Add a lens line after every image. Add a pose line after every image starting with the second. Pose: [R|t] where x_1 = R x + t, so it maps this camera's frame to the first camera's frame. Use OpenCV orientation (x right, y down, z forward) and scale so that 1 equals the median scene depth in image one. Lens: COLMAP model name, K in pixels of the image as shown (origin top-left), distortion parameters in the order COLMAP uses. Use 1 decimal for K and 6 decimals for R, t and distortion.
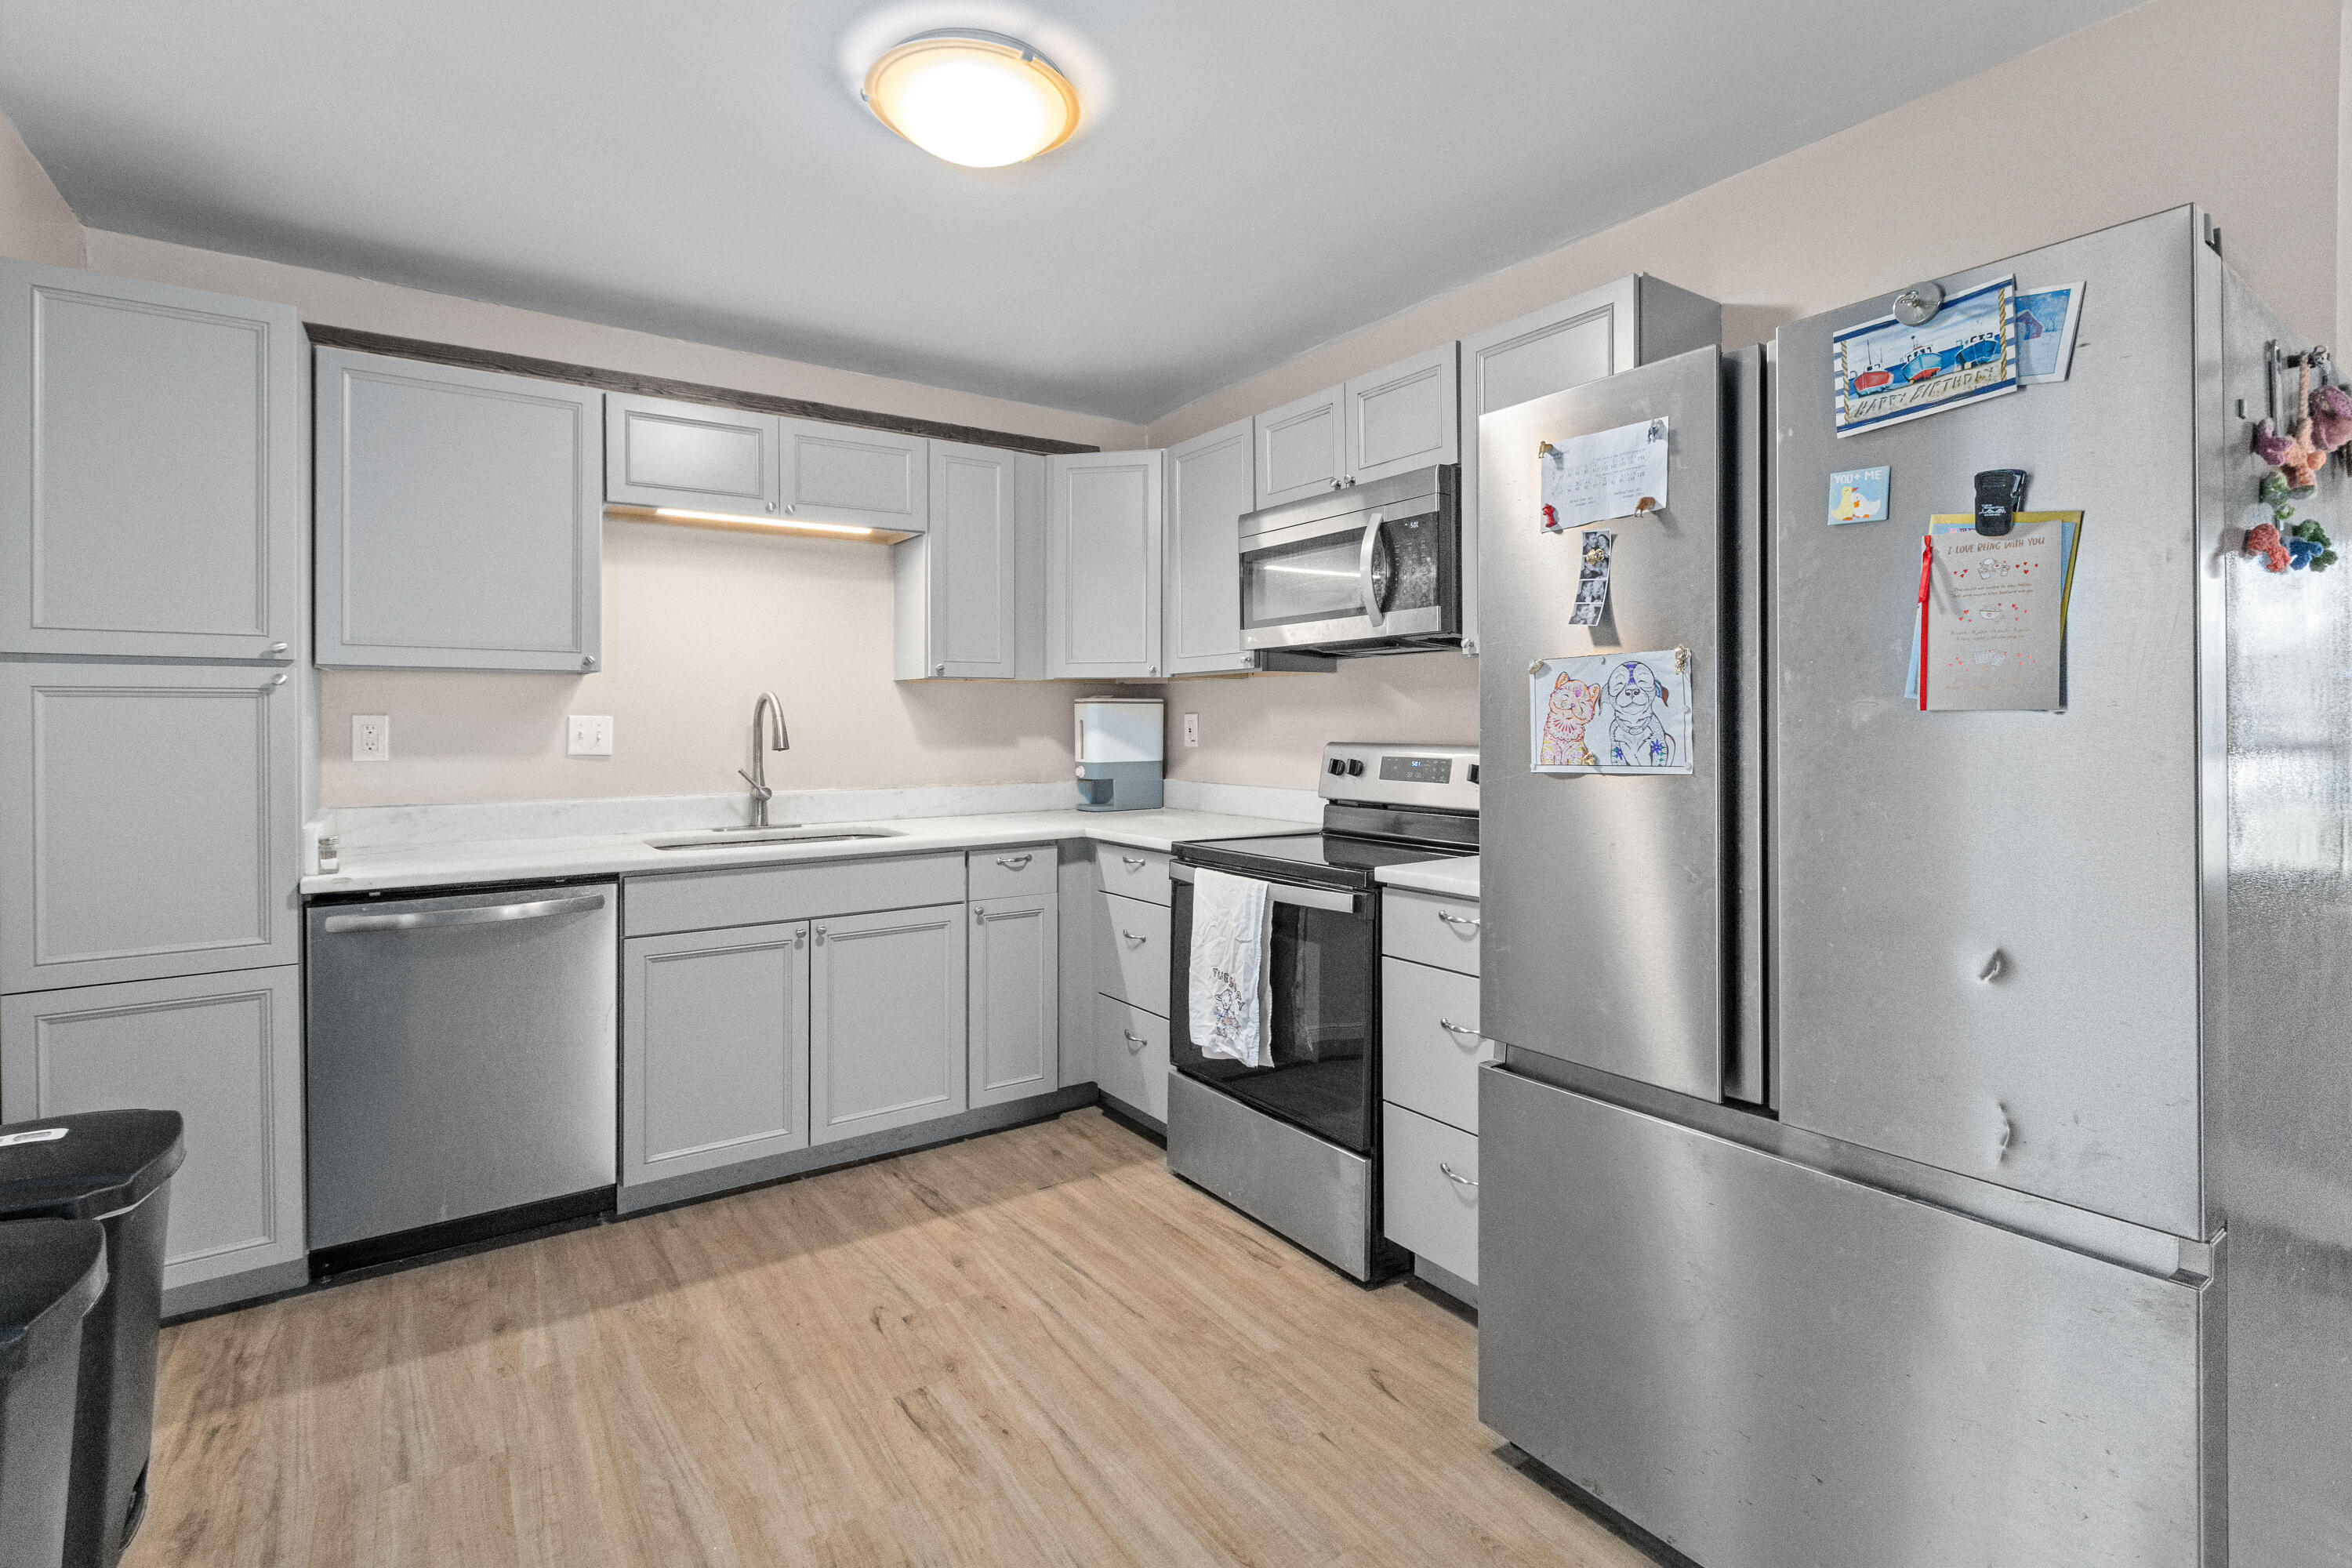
lens RADIAL K [[1097.4, 0, 1173.5], [0, 1097.4, 712.8], [0, 0, 1]] dist [0.003317, 0.000510]
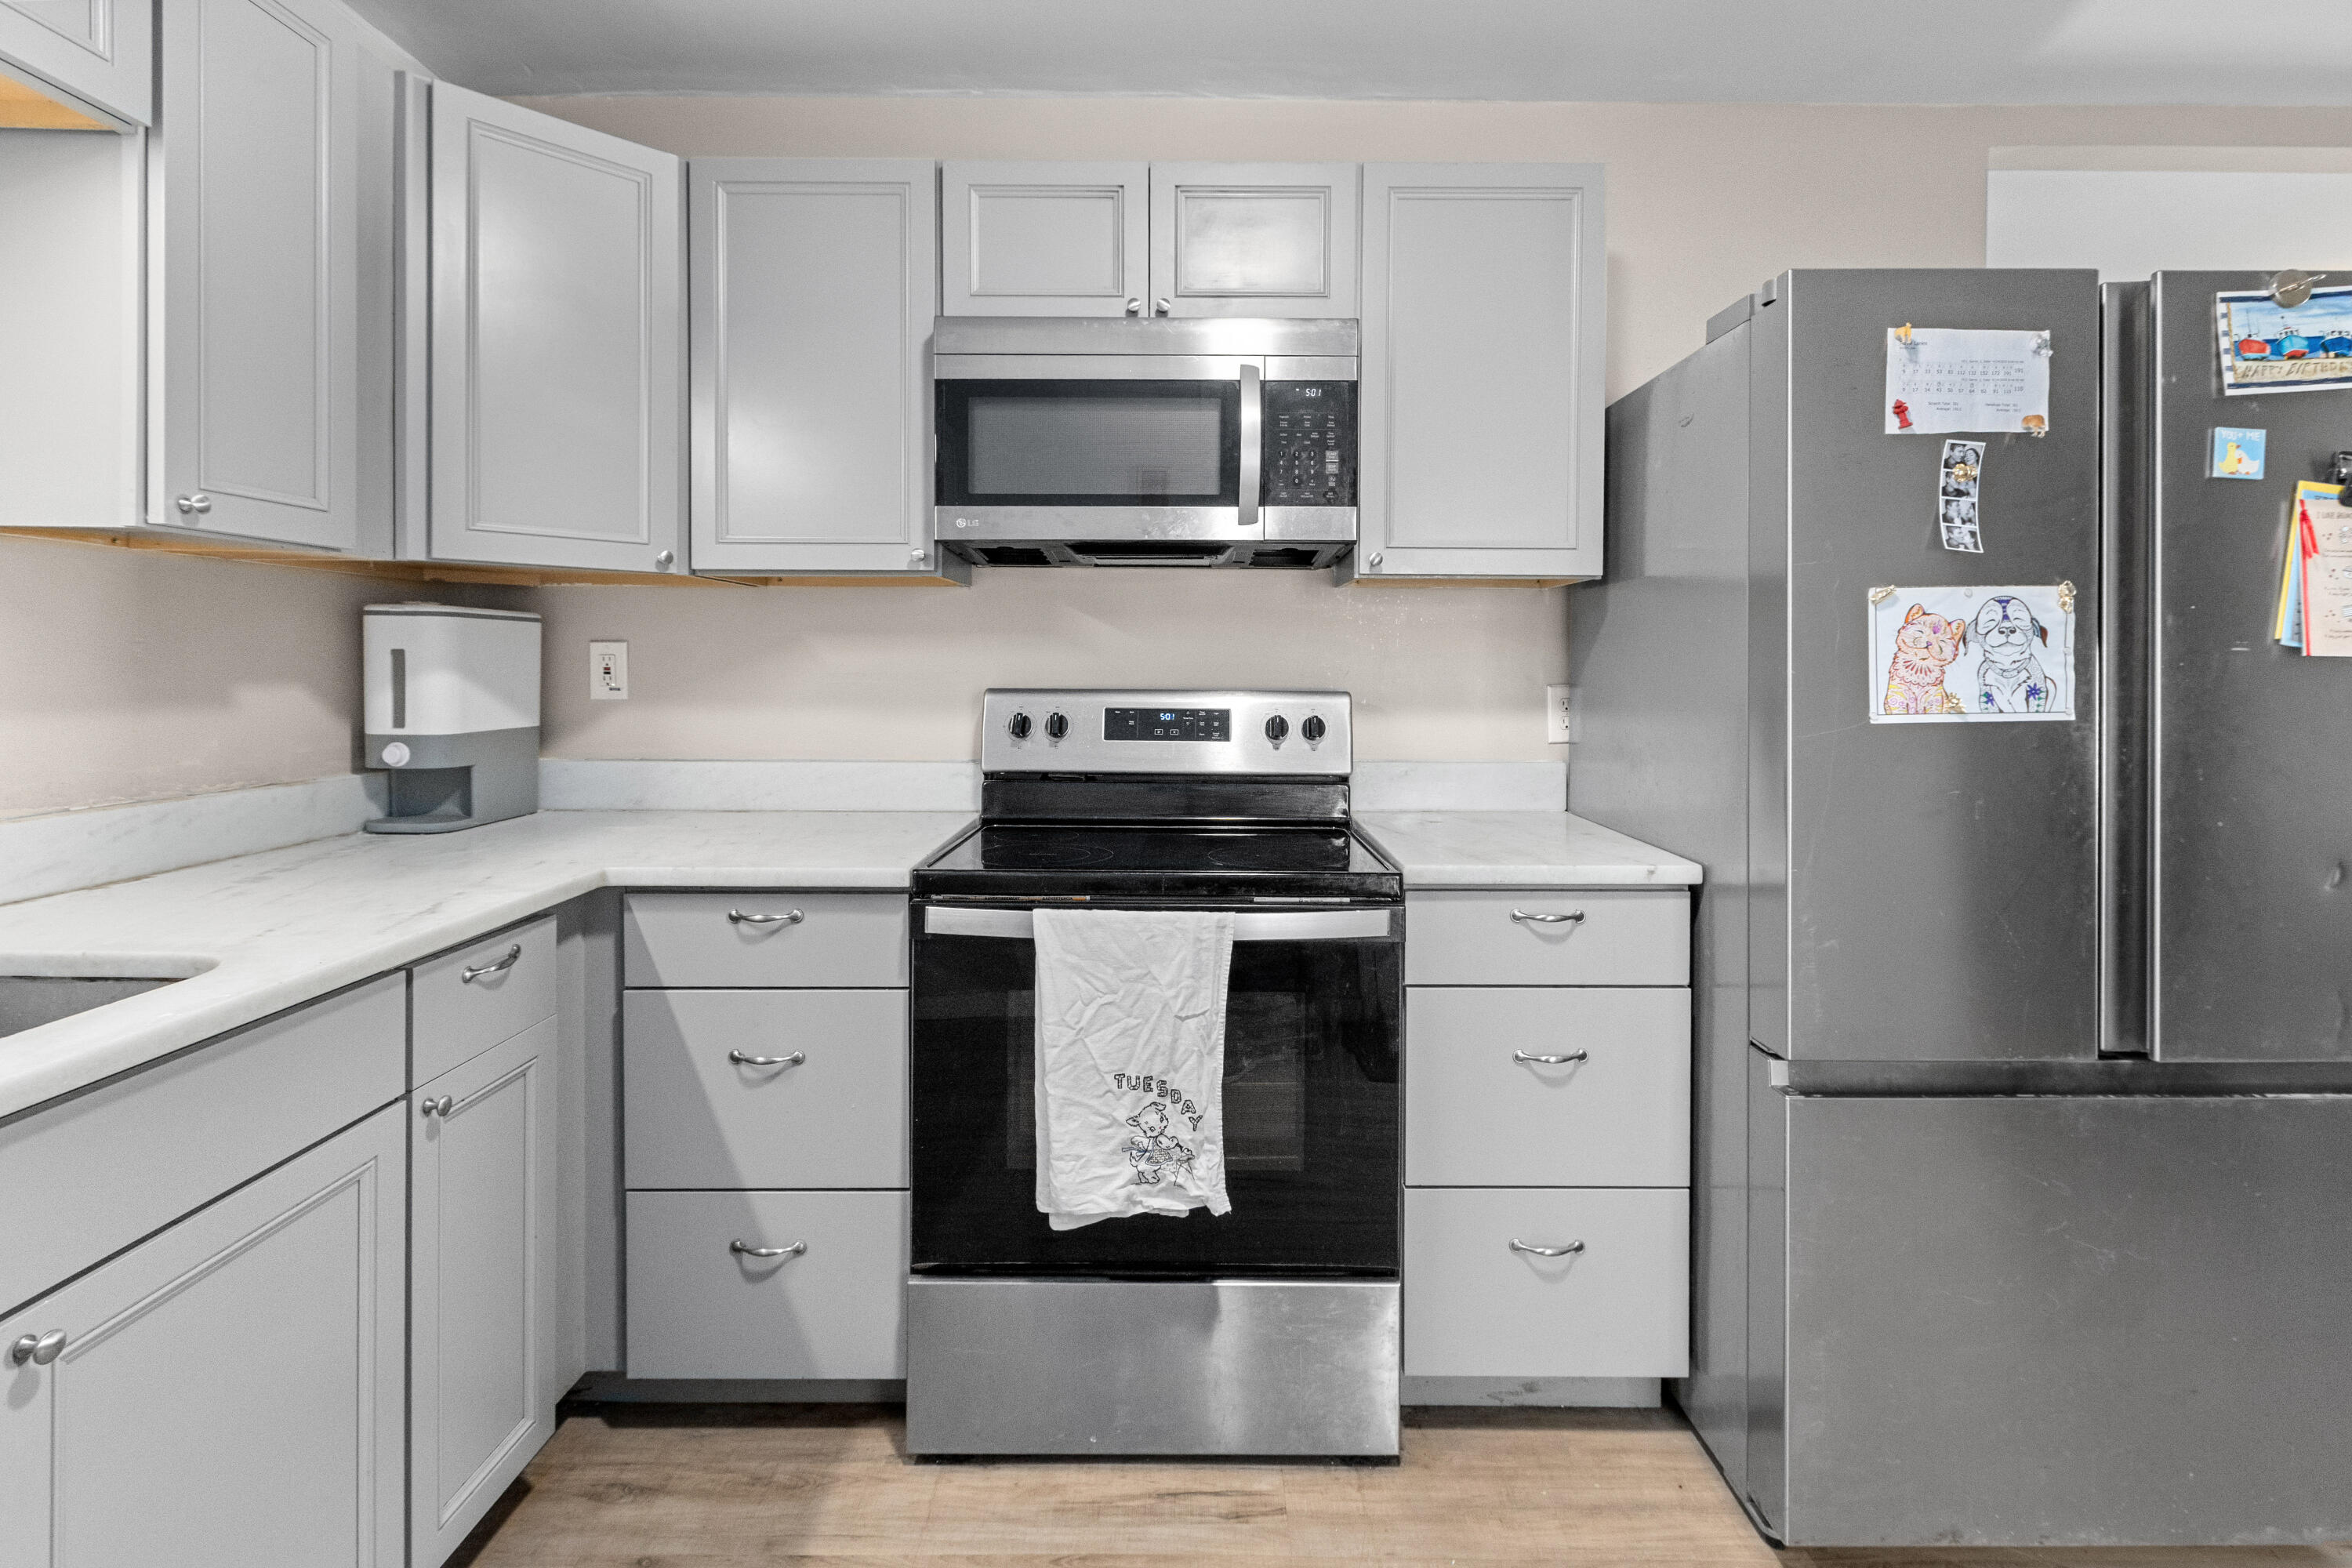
lens RADIAL K [[1098.1, 0, 1193.2], [0, 1098.1, 672.9], [0, 0, 1]] dist [0.001197, 0.000529]
pose [[0.563706, 0.001452, 0.825974, -0.383148], [-0.015637, 0.999838, 0.008915, 0.010019], [-0.825827, -0.017941, 0.563638, 0.571547]]
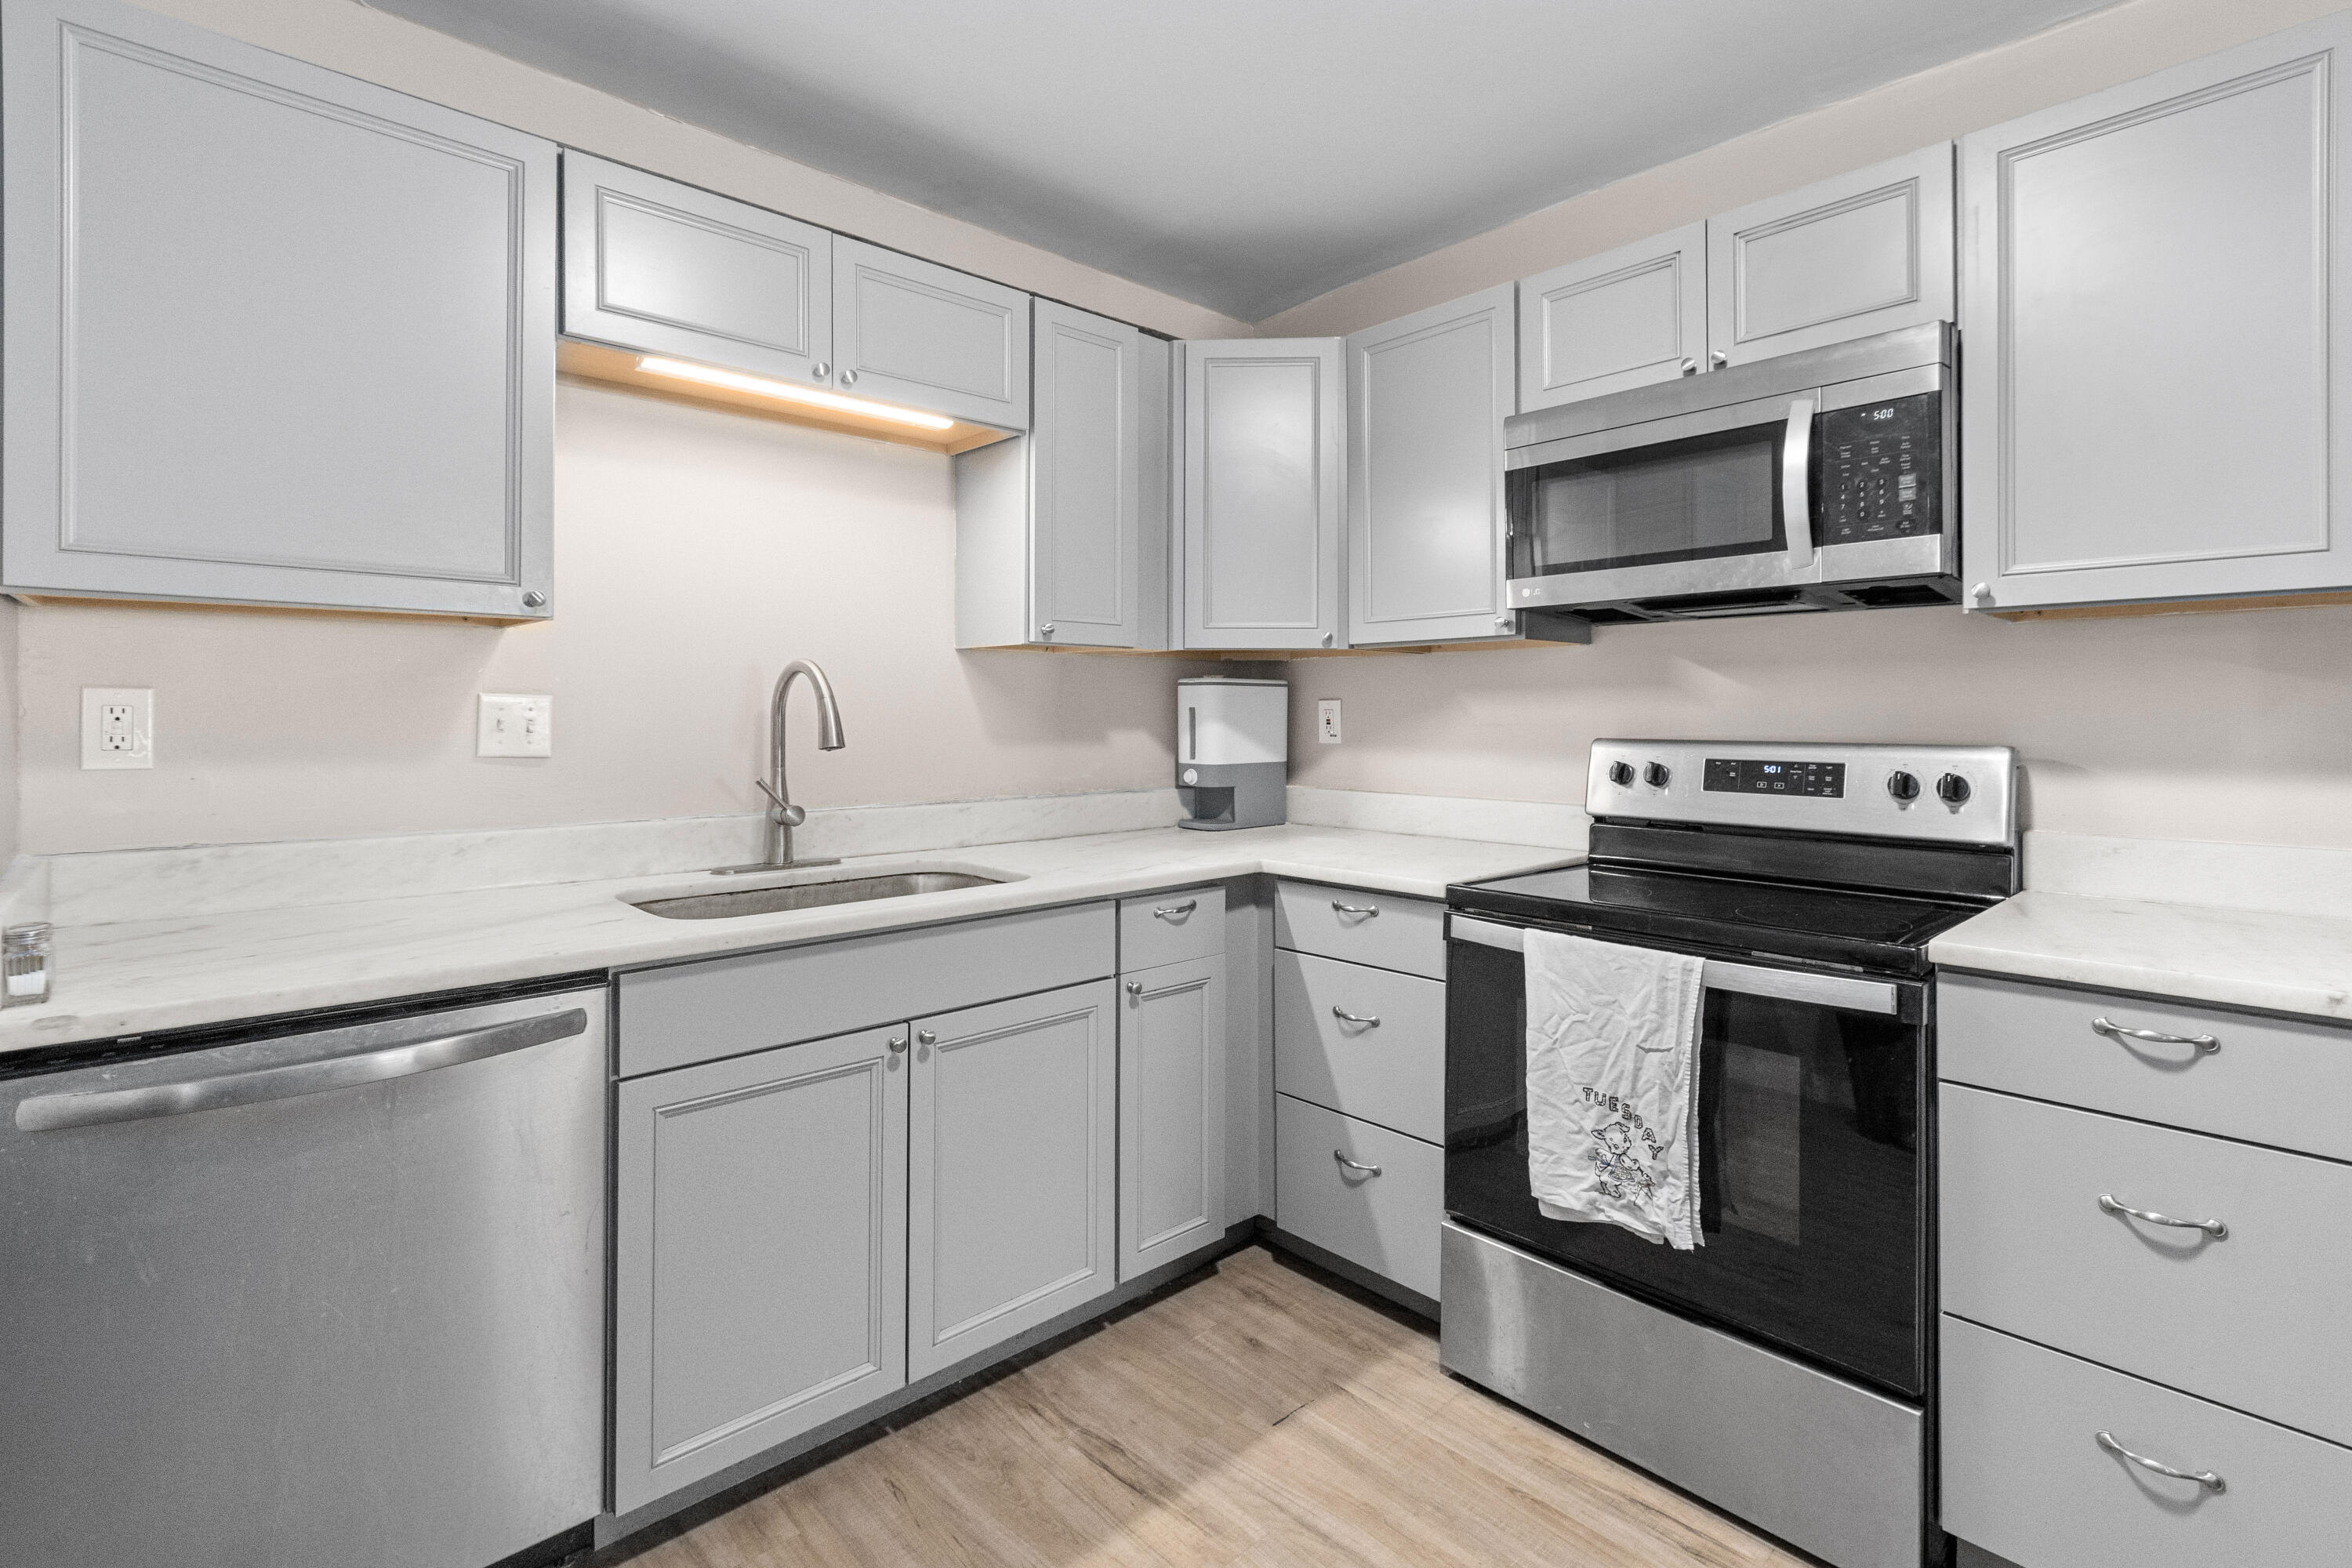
lens RADIAL K [[1090.1, 0, 1181.3], [0, 1090.1, 708.2], [0, 0, 1]] dist [0.003035, 0.000792]
pose [[0.989311, 0.005991, 0.145698, -0.263972], [-0.006286, 0.999979, 0.001570, 0.008077], [-0.145685, -0.002469, 0.989328, 0.356498]]
